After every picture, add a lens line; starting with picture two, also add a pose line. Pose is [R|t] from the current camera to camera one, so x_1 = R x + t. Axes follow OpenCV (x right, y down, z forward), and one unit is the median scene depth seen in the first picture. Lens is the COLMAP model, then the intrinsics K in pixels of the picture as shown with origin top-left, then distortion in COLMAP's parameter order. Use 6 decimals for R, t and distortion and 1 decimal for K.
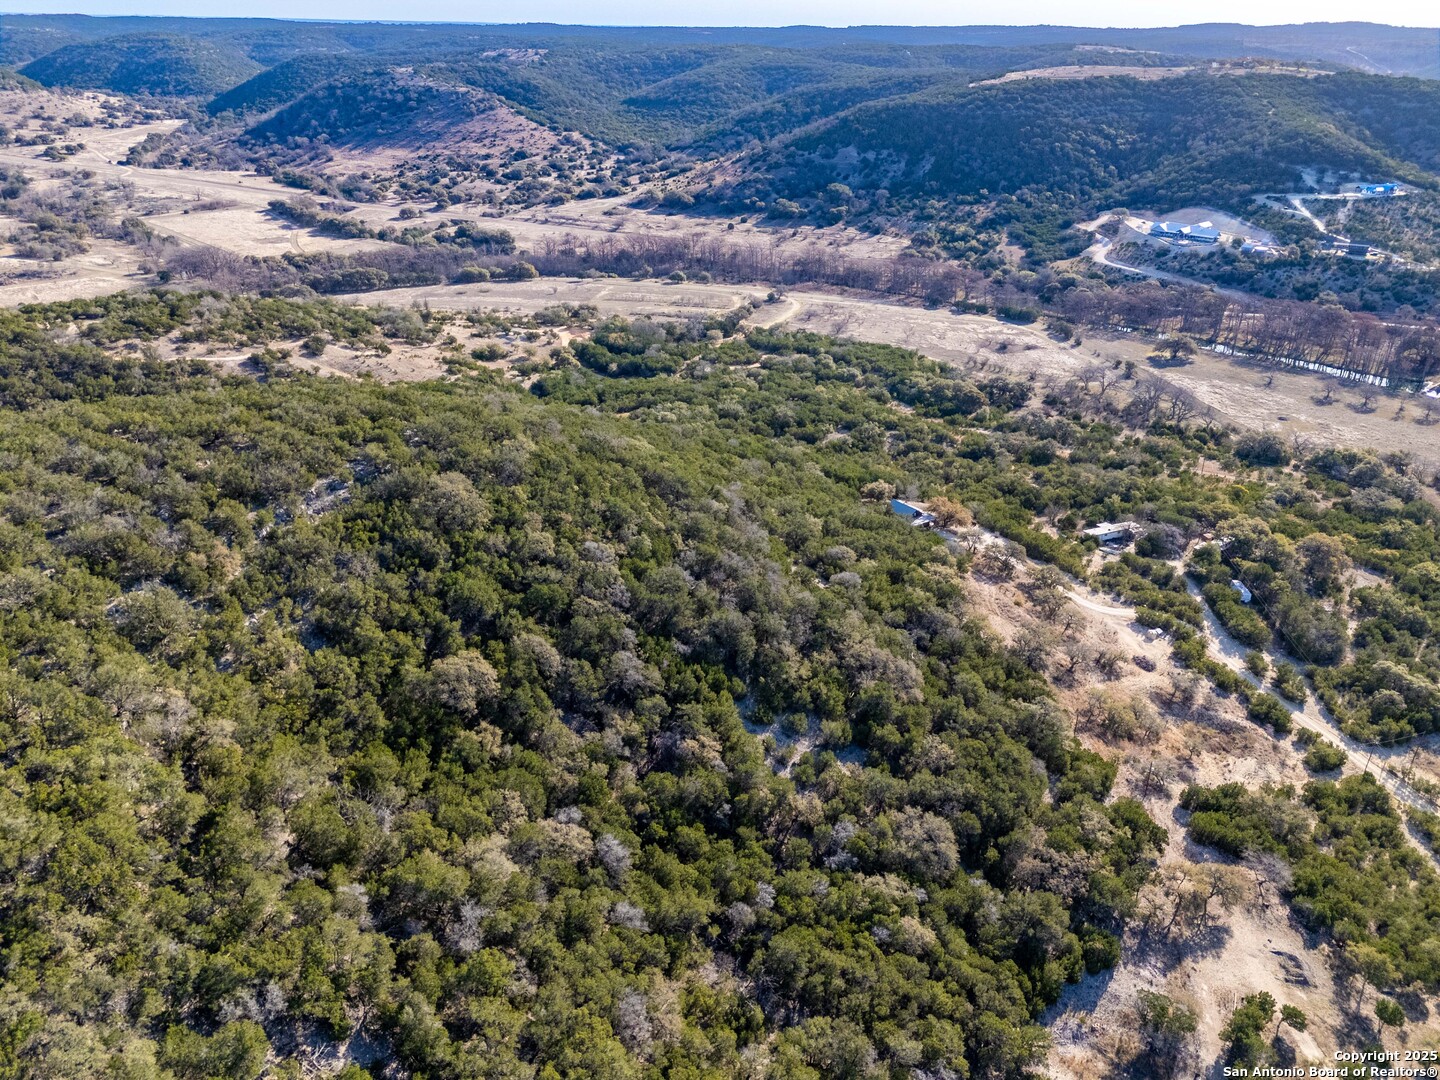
lens RADIAL K [[1029.3, 0, 720.0], [0, 1029.3, 540.0], [0, 0, 1]] dist [0.042906, -0.047223]
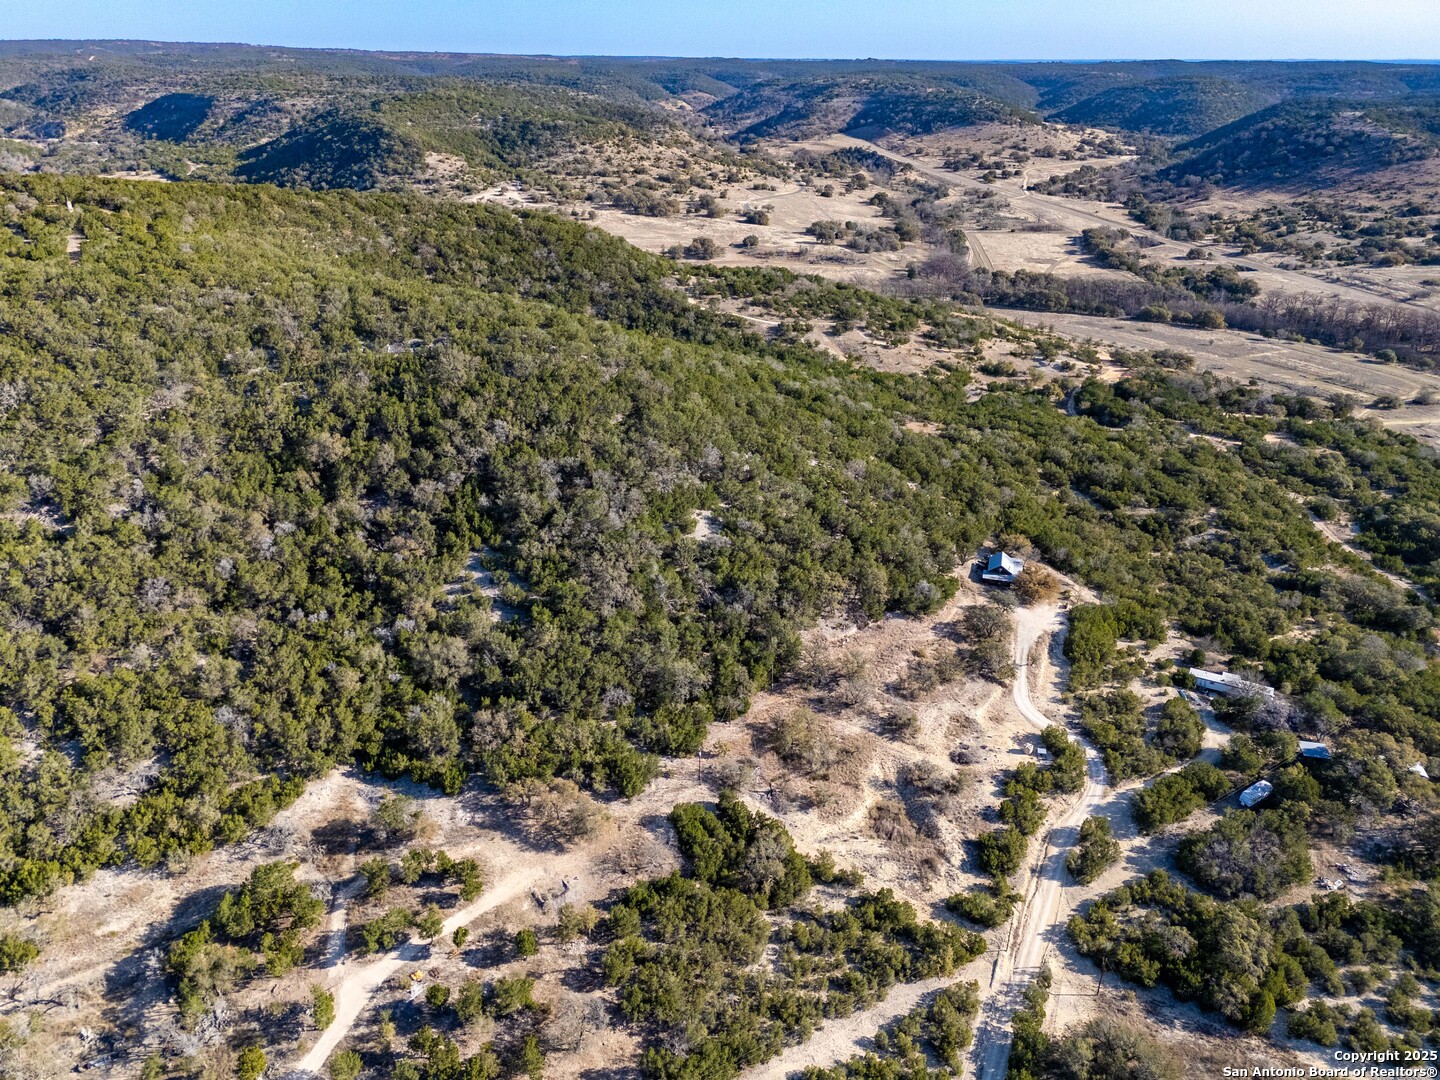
lens RADIAL K [[1031.0, 0, 720.0], [0, 1031.0, 540.0], [0, 0, 1]] dist [0.069197, -0.049083]
pose [[0.633035, 0.318779, -0.705440, 0.291466], [-0.344921, 0.931971, 0.111627, -0.028081], [0.693034, 0.172657, 0.699924, 0.064695]]
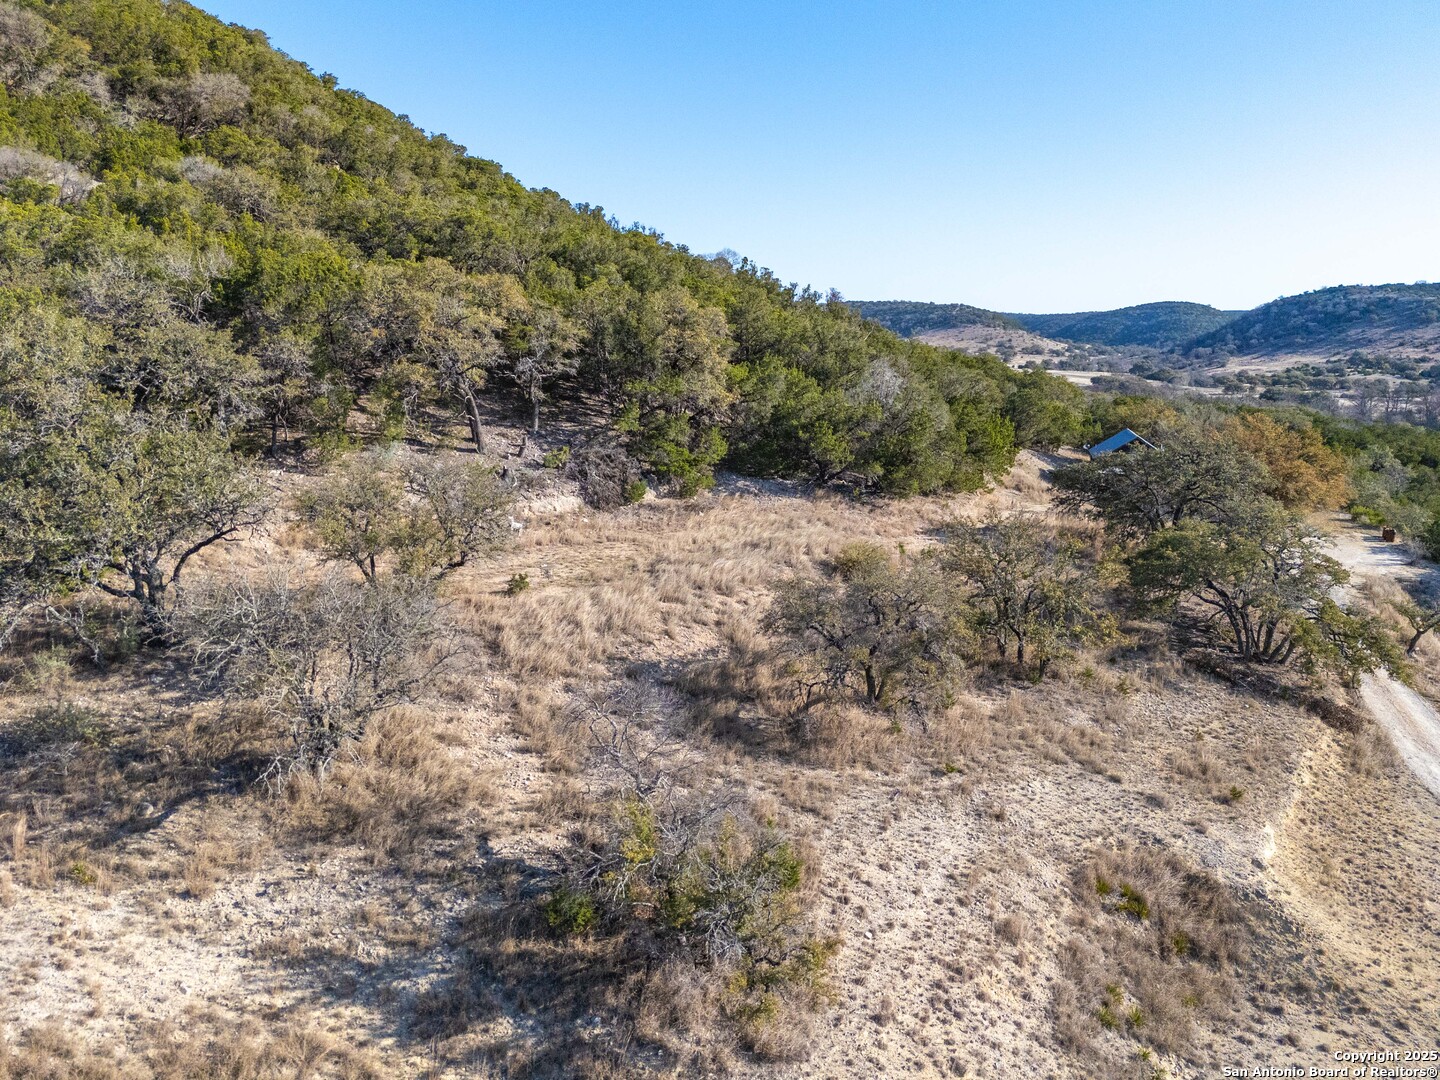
lens RADIAL K [[1042.7, 0, 720.0], [0, 1042.7, 540.0], [0, 0, 1]] dist [0.079947, -0.050983]
pose [[0.636099, 0.137884, -0.759188, 0.142357], [-0.339147, 0.933730, -0.114575, 0.034364], [0.693078, 0.330357, 0.640708, 0.318010]]
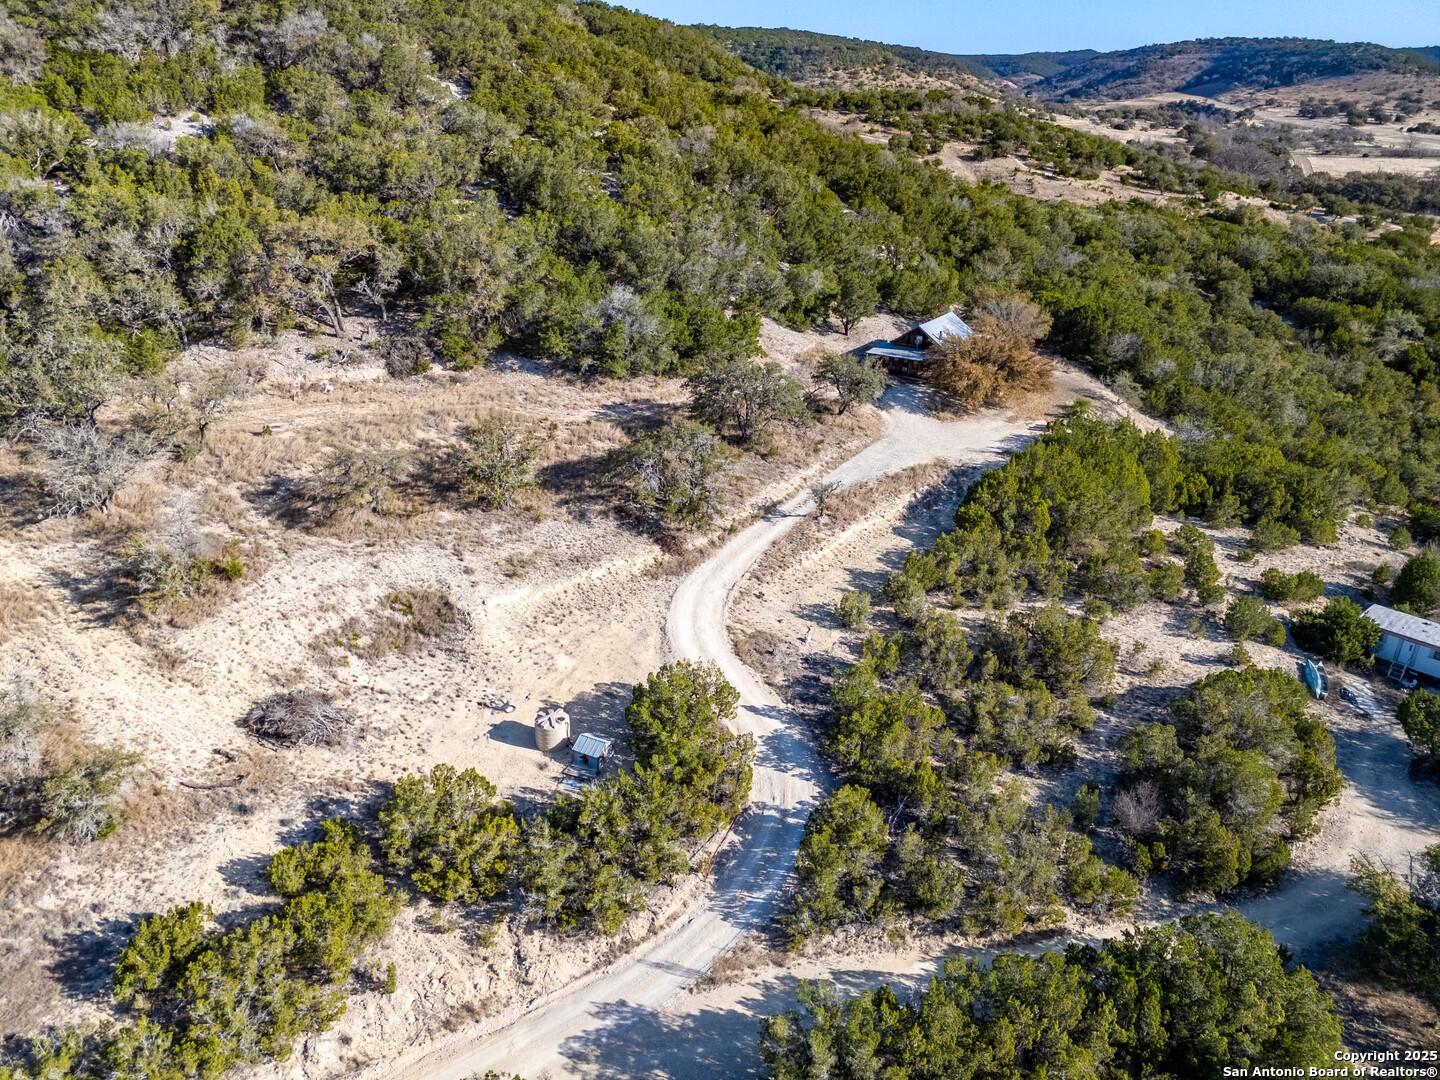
lens RADIAL K [[1031.0, 0, 720.0], [0, 1031.0, 540.0], [0, 0, 1]] dist [0.069197, -0.049083]
pose [[0.366844, 0.371480, -0.852894, 0.216299], [-0.415612, 0.885674, 0.206996, -0.001855], [0.832281, 0.278537, 0.479296, 0.339105]]
